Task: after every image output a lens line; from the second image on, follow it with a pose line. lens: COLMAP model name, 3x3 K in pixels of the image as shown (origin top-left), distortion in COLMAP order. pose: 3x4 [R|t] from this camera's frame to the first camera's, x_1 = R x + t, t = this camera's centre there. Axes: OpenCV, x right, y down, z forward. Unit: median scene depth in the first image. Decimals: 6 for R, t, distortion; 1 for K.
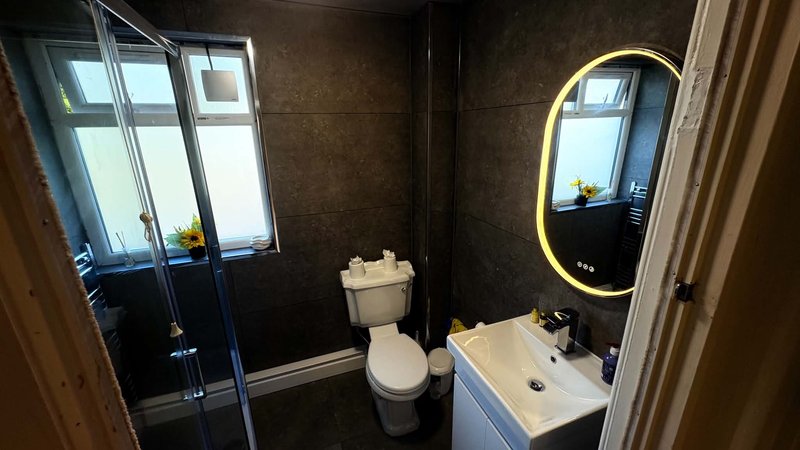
lens RADIAL K [[317.8, 0, 400.0], [0, 317.8, 225.0], [0, 0, 1]] dist [-0.000754, -0.000439]
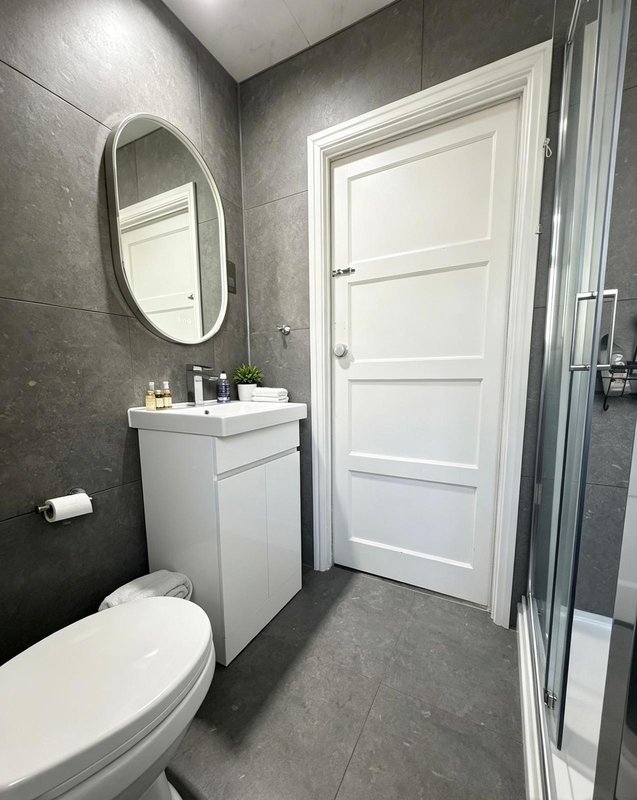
lens RADIAL K [[338.9, 0, 318.5], [0, 338.9, 400.0], [0, 0, 1]] dist [-0.000167, -0.000025]
pose [[-0.652761, -0.040374, 0.756487, -0.440925], [0.235880, 0.938108, 0.253604, 0.145448], [-0.719905, 0.343983, -0.602837, 1.087347]]
